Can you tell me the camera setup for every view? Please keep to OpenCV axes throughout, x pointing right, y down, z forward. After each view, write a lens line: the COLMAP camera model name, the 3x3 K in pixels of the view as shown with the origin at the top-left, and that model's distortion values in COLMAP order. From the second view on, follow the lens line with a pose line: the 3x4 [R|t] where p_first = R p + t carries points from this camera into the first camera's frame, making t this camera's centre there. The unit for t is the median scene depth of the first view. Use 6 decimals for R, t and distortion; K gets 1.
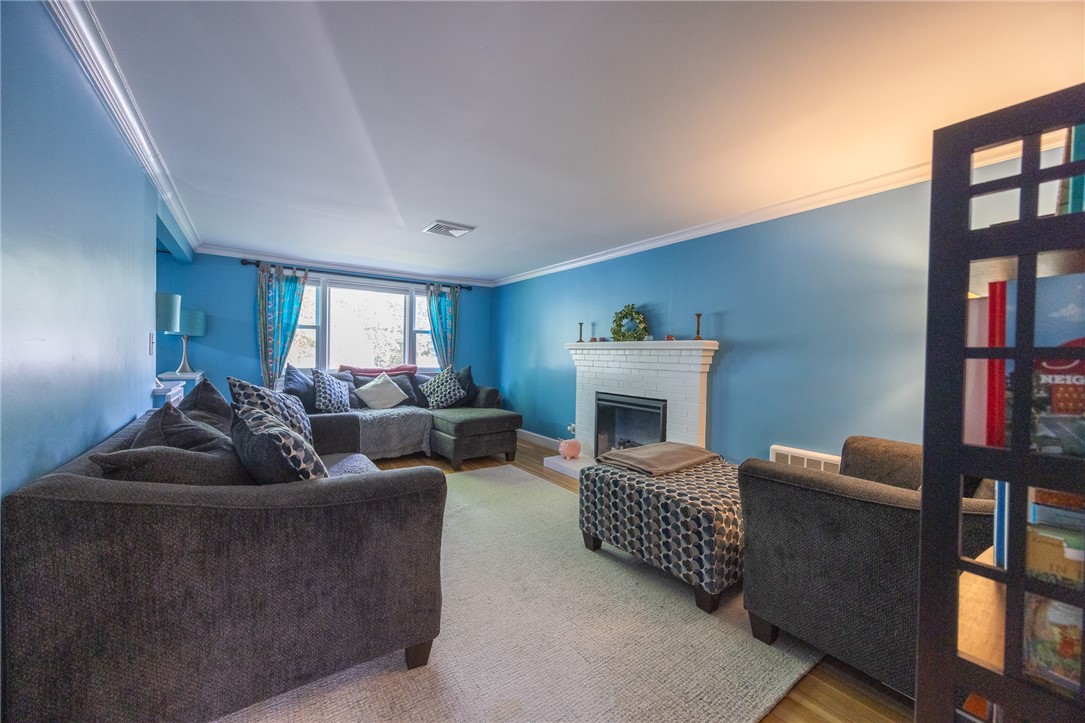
lens RADIAL K [[400.1, 0, 542.5], [0, 400.1, 361.5], [0, 0, 1]] dist [-0.000723, -0.000035]
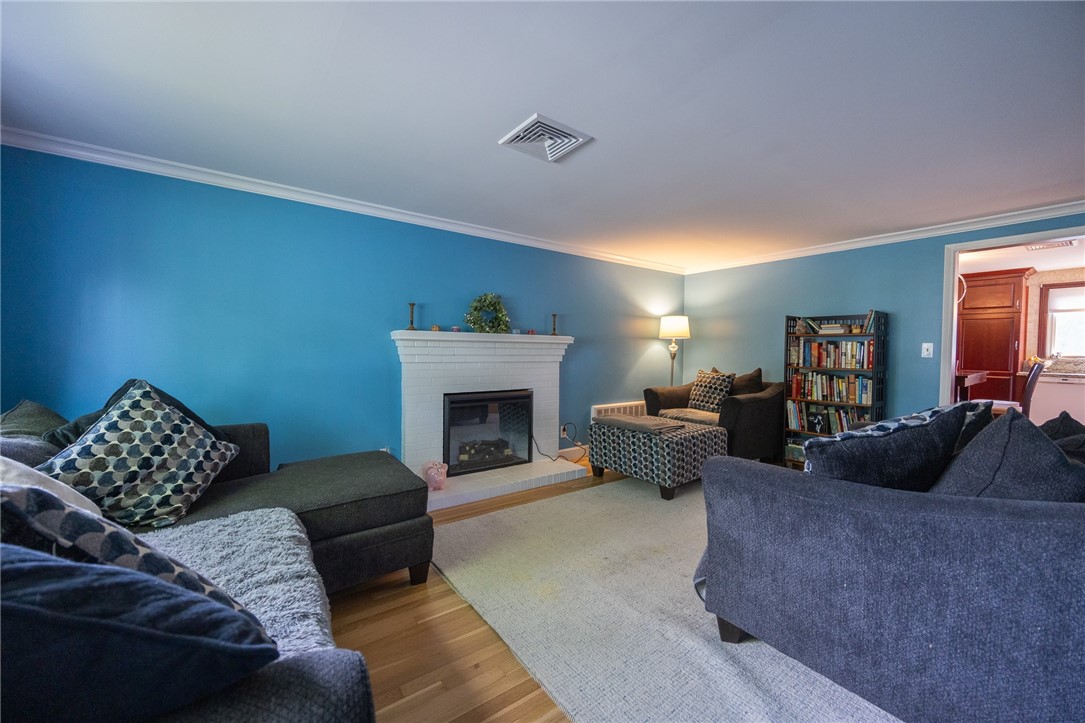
lens RADIAL K [[409.1, 0, 546.2], [0, 409.1, 361.6], [0, 0, 1]] dist [-0.002086, -0.000100]
pose [[0.003517, -0.044560, 0.999001, -0.743913], [0.011699, 0.998940, 0.044516, -0.025657], [-0.999925, 0.011531, 0.004035, 0.871163]]
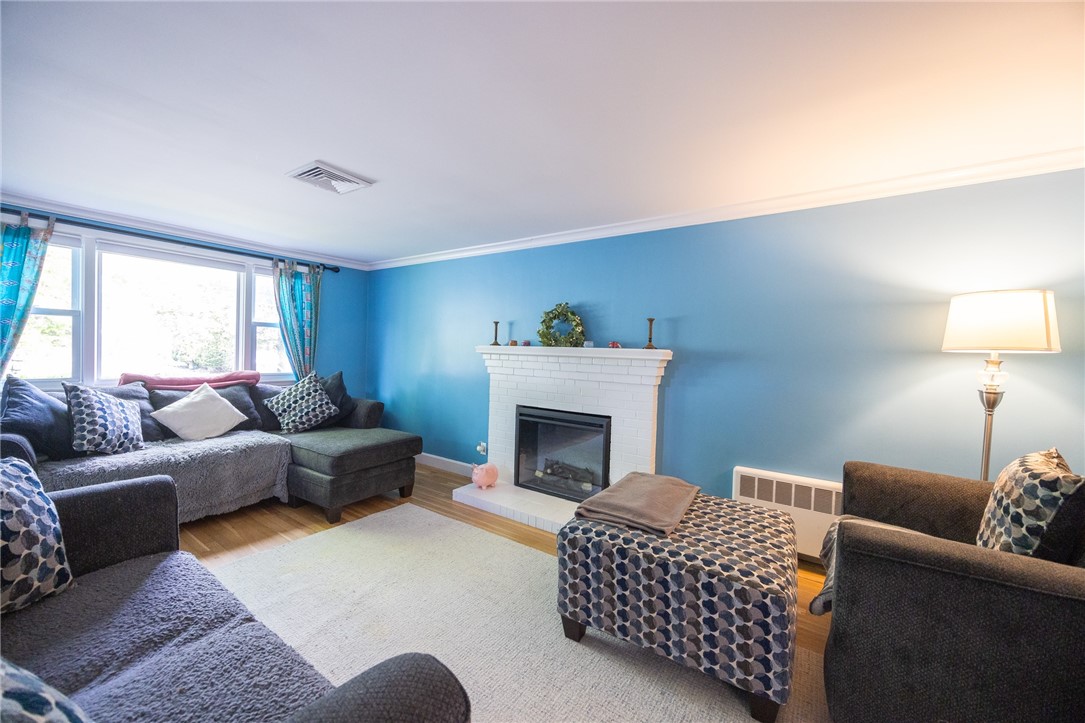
lens RADIAL K [[409.1, 0, 546.2], [0, 409.1, 361.6], [0, 0, 1]] dist [-0.002086, -0.000100]
pose [[0.941278, 0.002917, 0.337620, -0.109090], [-0.006787, 0.999924, 0.010282, -0.027398], [-0.337564, -0.011970, 0.941226, 0.192672]]
